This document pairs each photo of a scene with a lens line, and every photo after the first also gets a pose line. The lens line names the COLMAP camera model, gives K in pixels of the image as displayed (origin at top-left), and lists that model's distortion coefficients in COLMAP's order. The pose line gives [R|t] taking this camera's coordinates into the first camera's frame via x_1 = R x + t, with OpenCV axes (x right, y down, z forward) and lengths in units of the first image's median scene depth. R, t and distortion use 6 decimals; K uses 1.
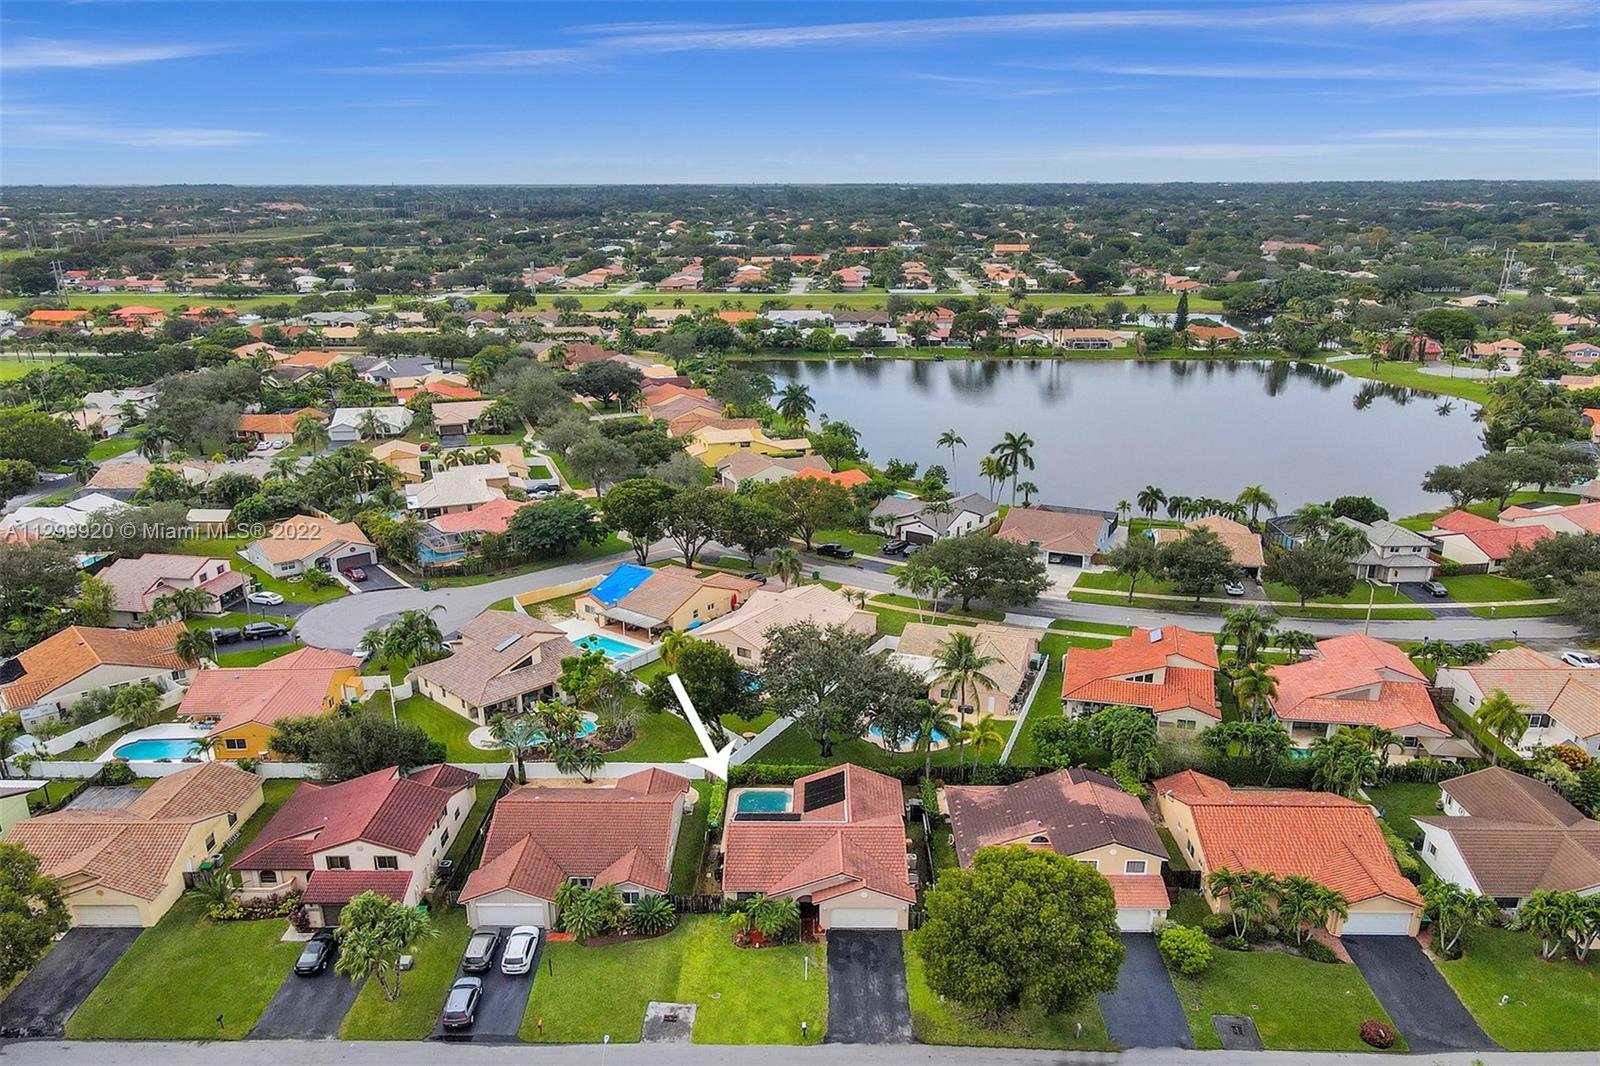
lens RADIAL K [[1054.9, 0, 806.9], [0, 1054.9, 530.3], [0, 0, 1]] dist [-0.004705, -0.000347]
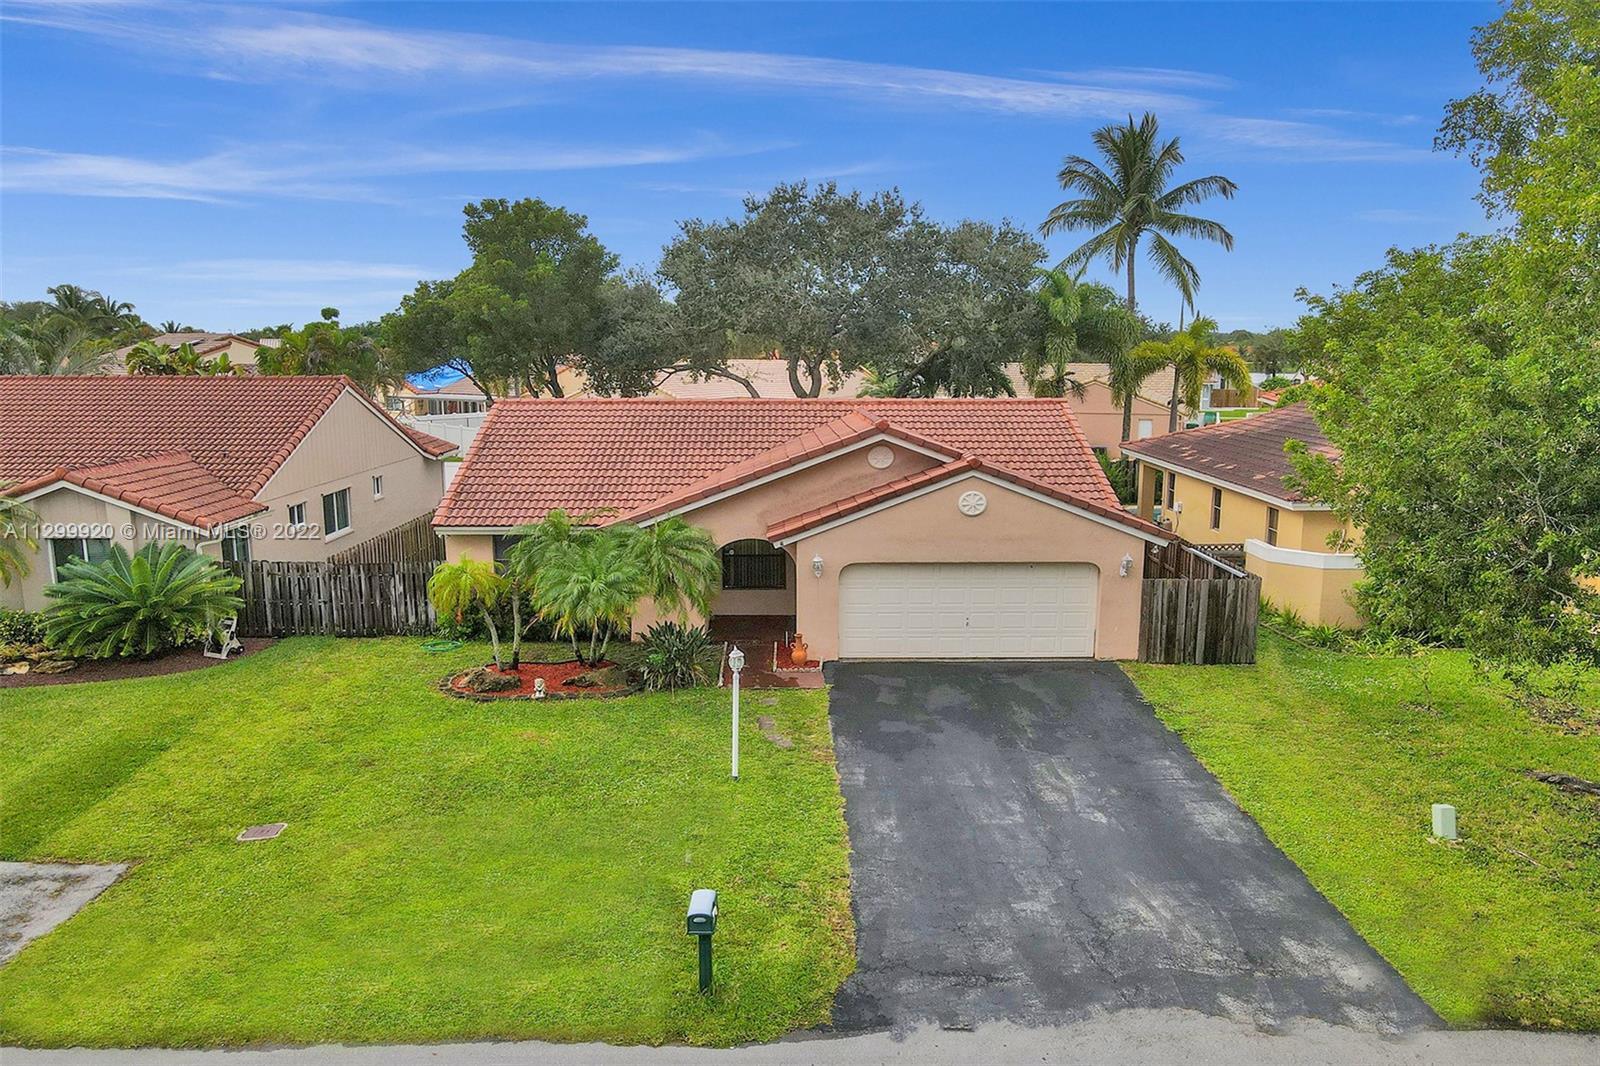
lens RADIAL K [[1055.1, 0, 800.0], [0, 1055.1, 533.0], [0, 0, 1]] dist [0.005177, -0.002039]
pose [[0.999742, -0.000850, 0.022685, 0.007160], [0.004095, 0.989661, -0.143369, 0.399123], [-0.022328, 0.143425, 0.989409, 0.767443]]
